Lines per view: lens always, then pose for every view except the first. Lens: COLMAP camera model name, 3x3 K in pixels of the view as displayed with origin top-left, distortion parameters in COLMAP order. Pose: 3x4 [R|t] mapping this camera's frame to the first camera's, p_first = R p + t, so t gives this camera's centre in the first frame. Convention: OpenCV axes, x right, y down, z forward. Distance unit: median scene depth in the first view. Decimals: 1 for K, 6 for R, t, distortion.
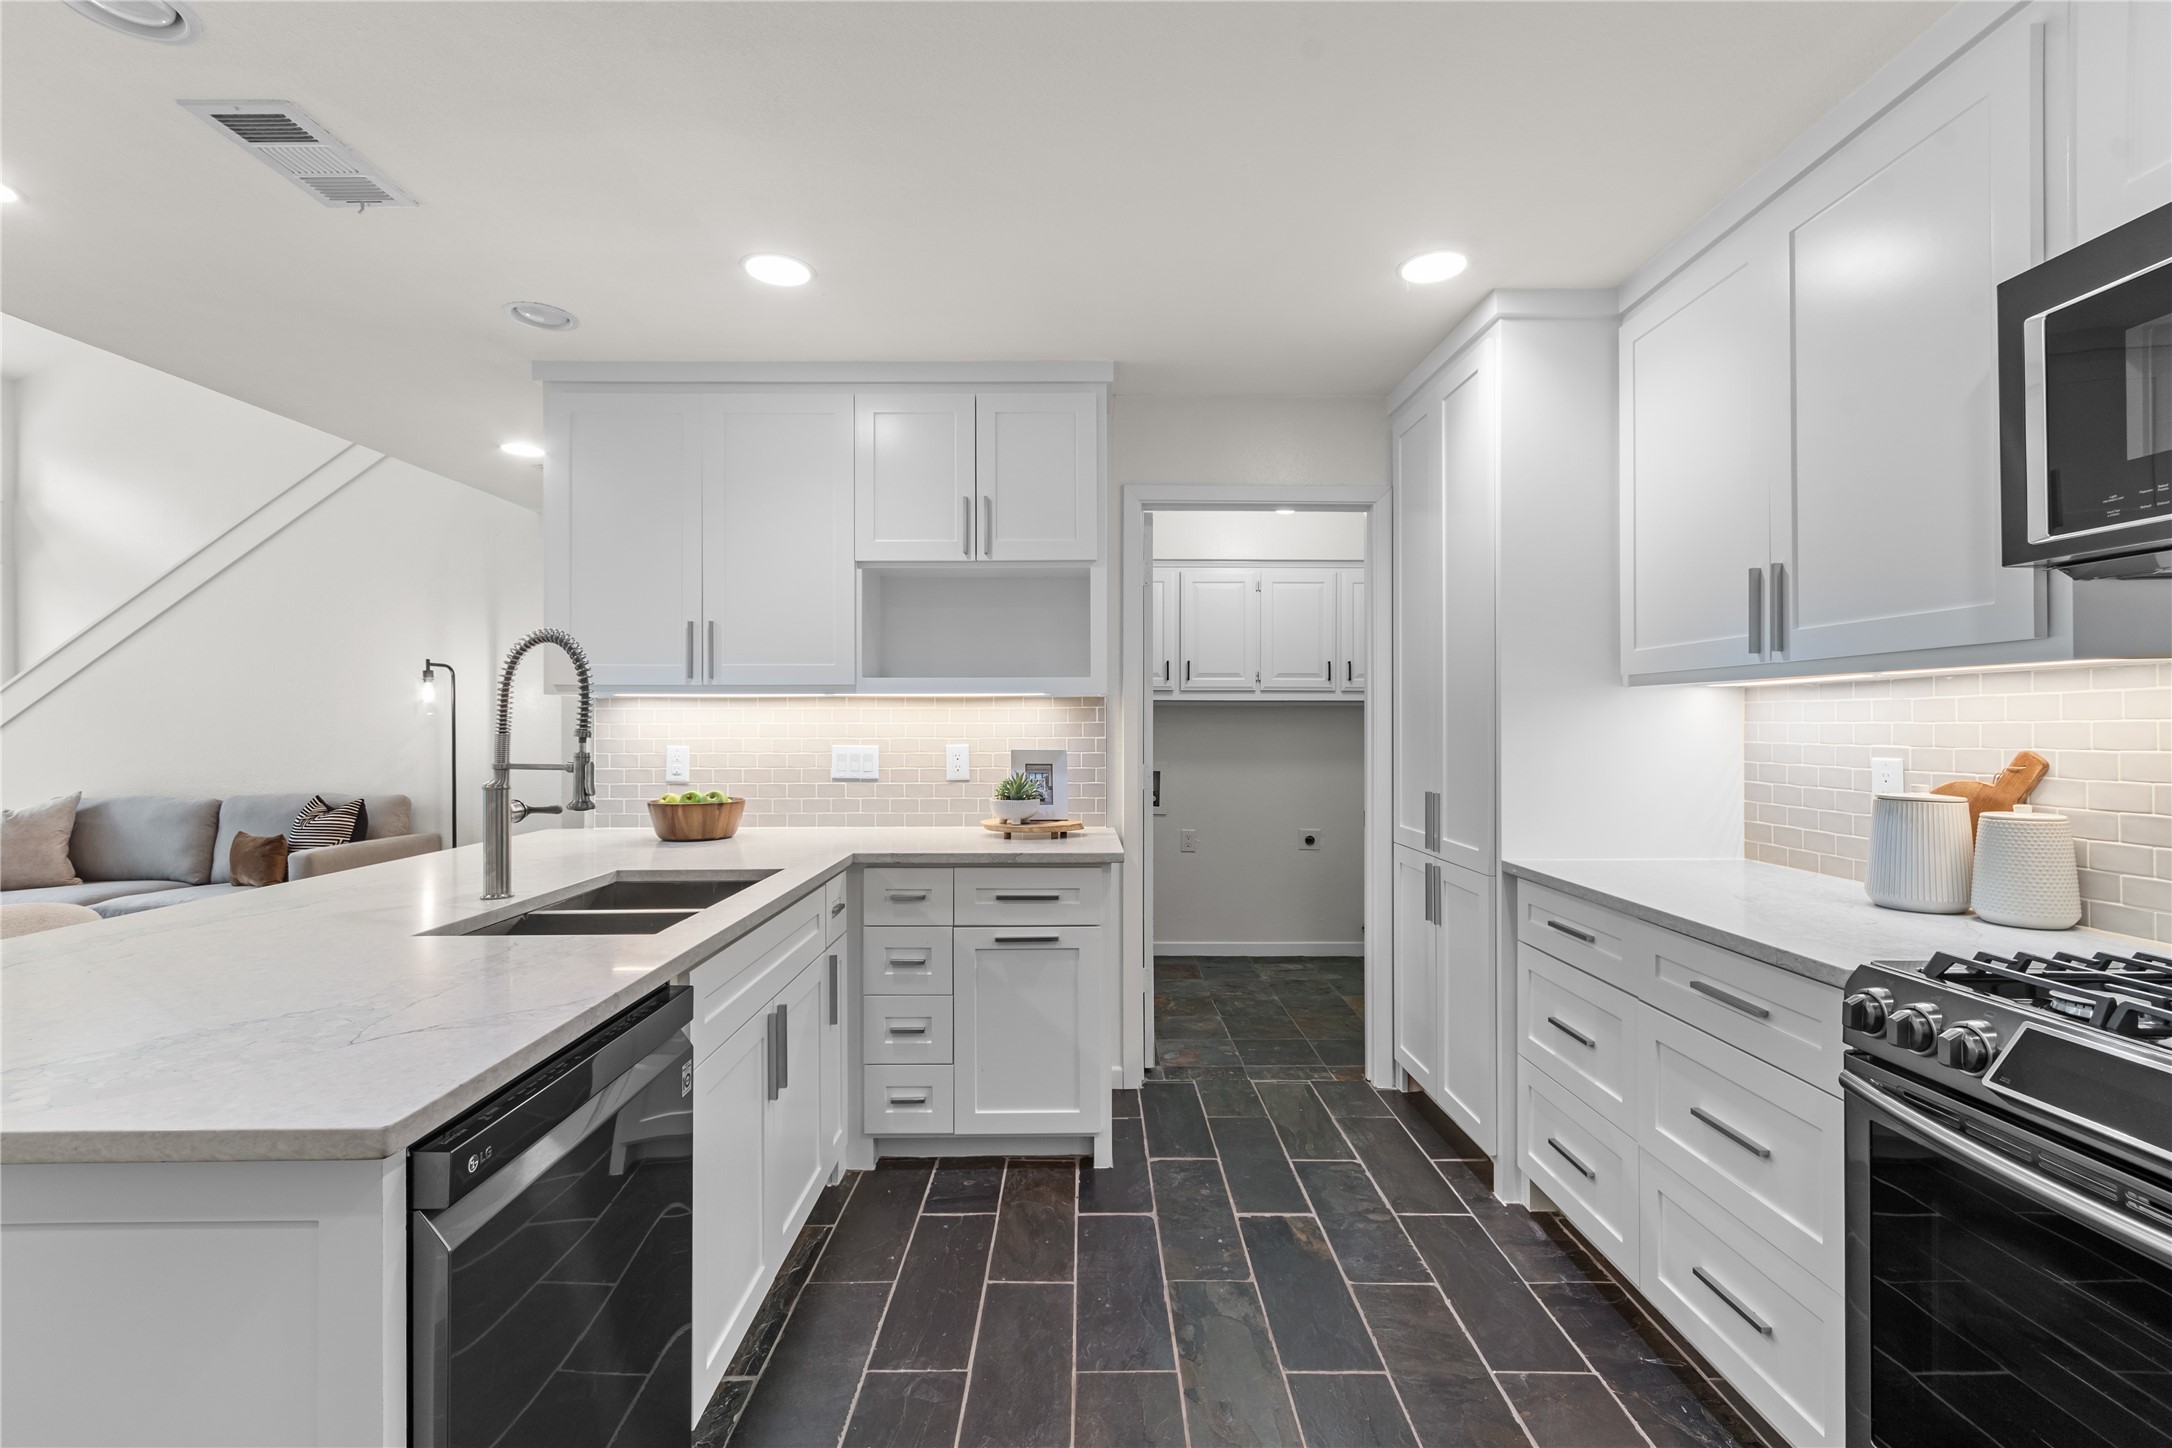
lens RADIAL K [[953.7, 0, 1088.2], [0, 953.7, 725.2], [0, 0, 1]] dist [0.002162, 0.001129]
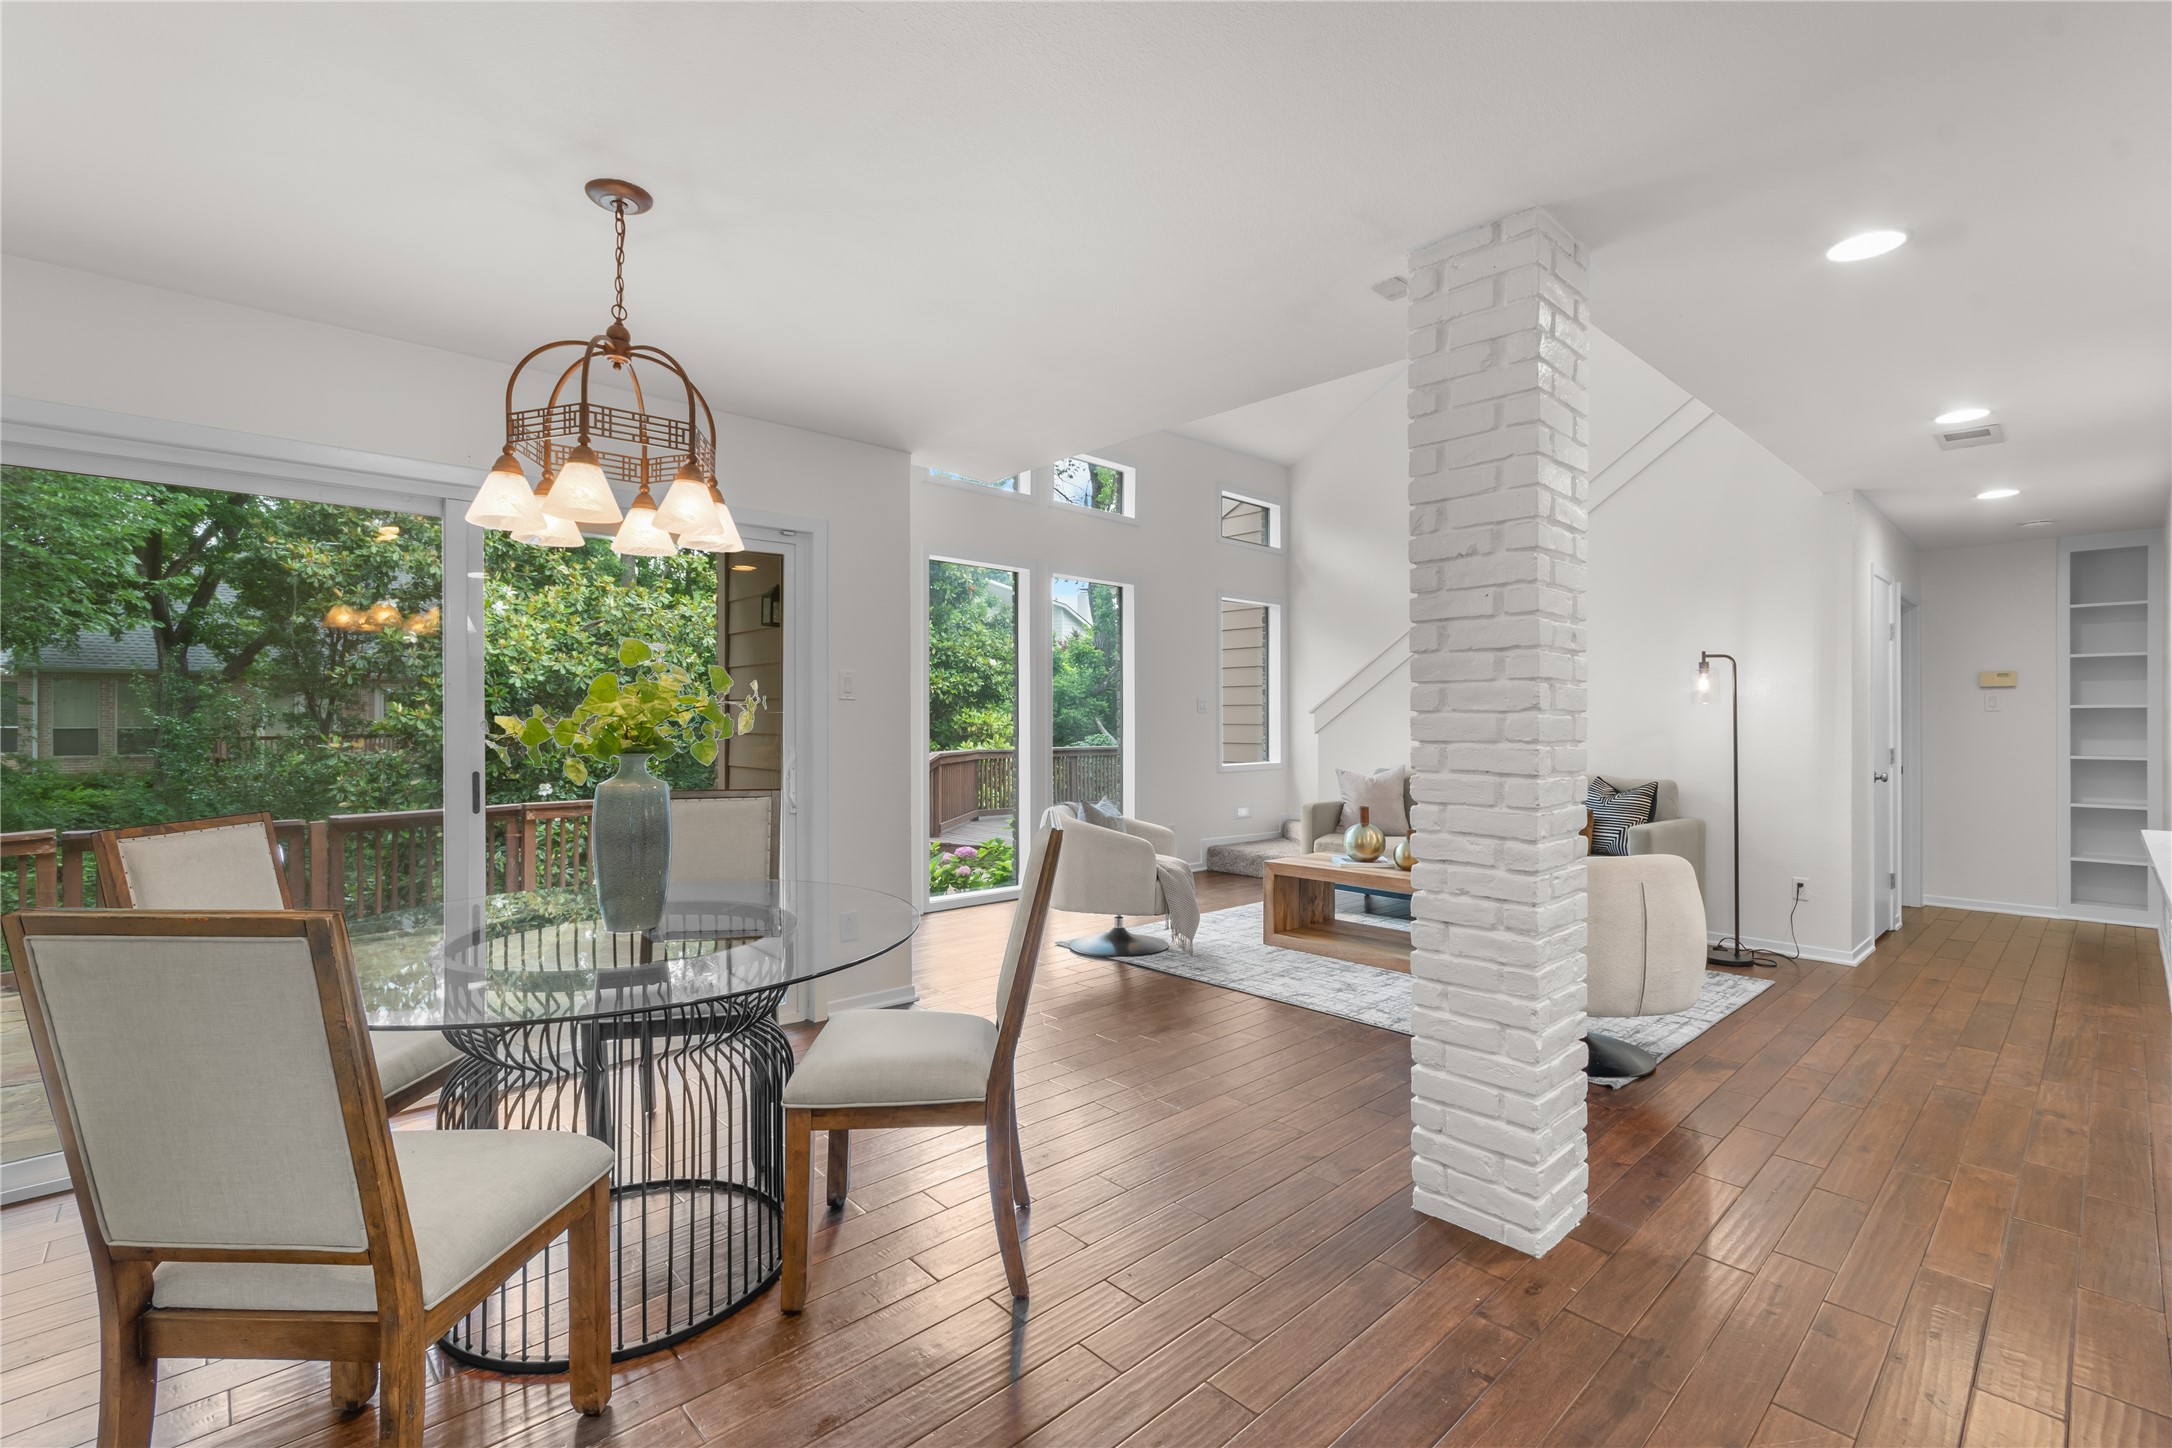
lens RADIAL K [[953.7, 0, 1091.8], [0, 953.7, 721.3], [0, 0, 1]] dist [0.002162, 0.001129]
pose [[0.682255, 0.006240, -0.731088, -0.598248], [-0.006521, 0.999976, 0.002449, 0.013992], [0.731085, 0.003096, 0.682279, -0.306235]]
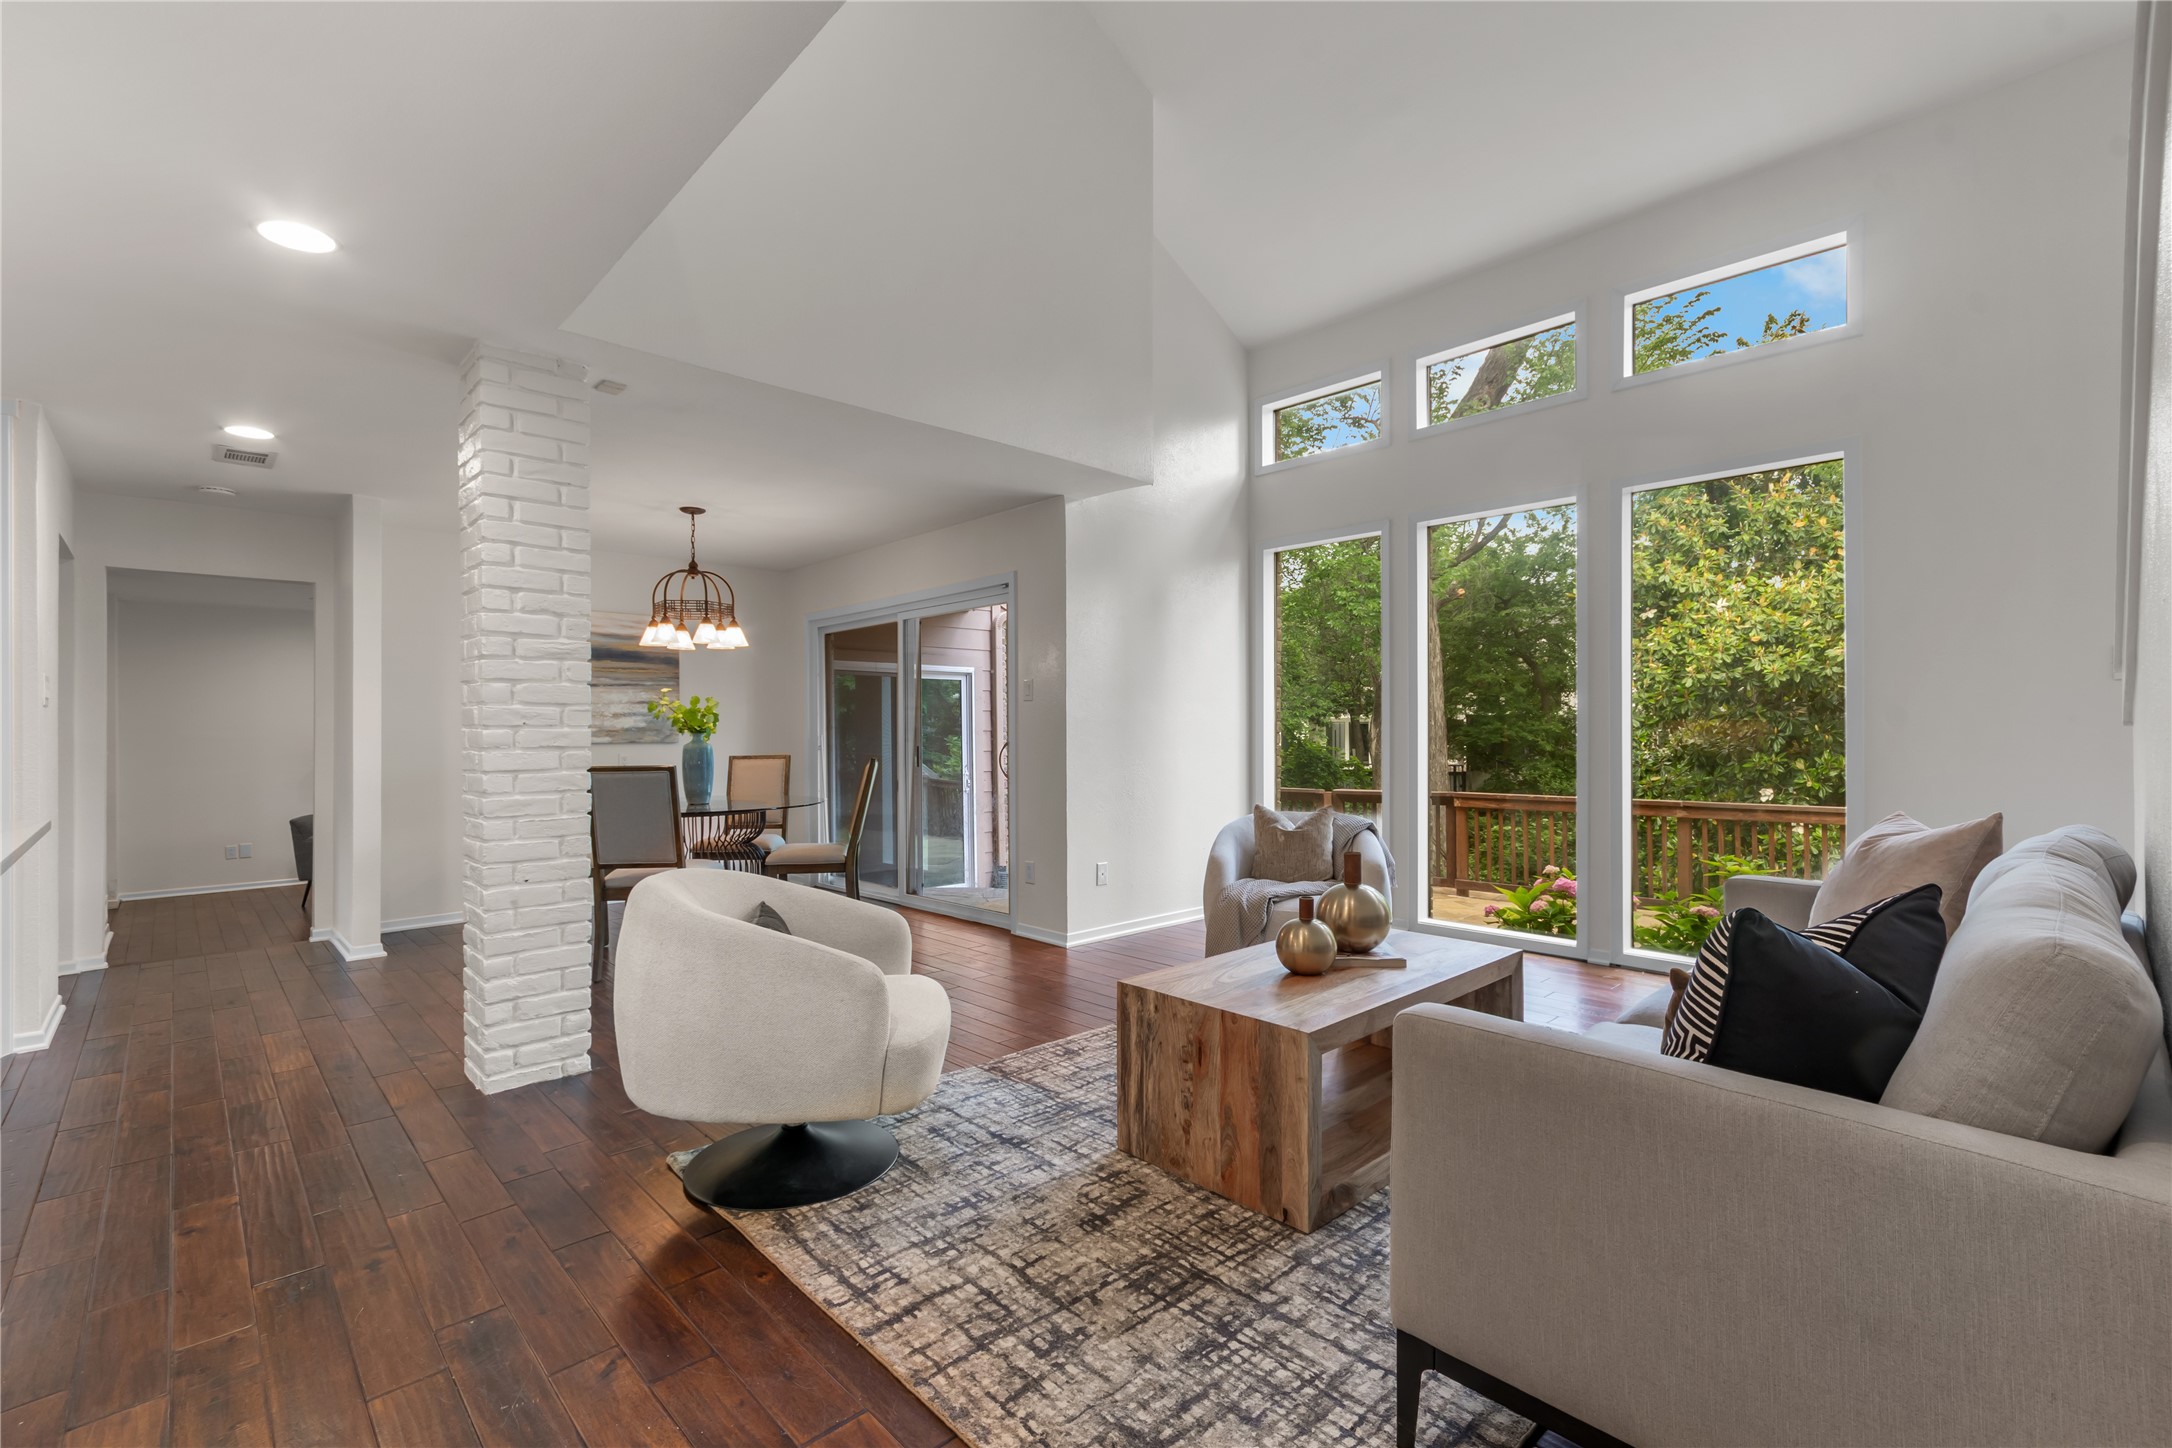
lens RADIAL K [[953.7, 0, 1107.4], [0, 953.7, 723.3], [0, 0, 1]] dist [0.002162, 0.001129]
pose [[-0.712566, 0.004345, -0.701592, -0.652422], [0.007400, 0.999972, -0.001323, 0.032211], [0.701566, -0.006134, -0.712578, 1.572130]]
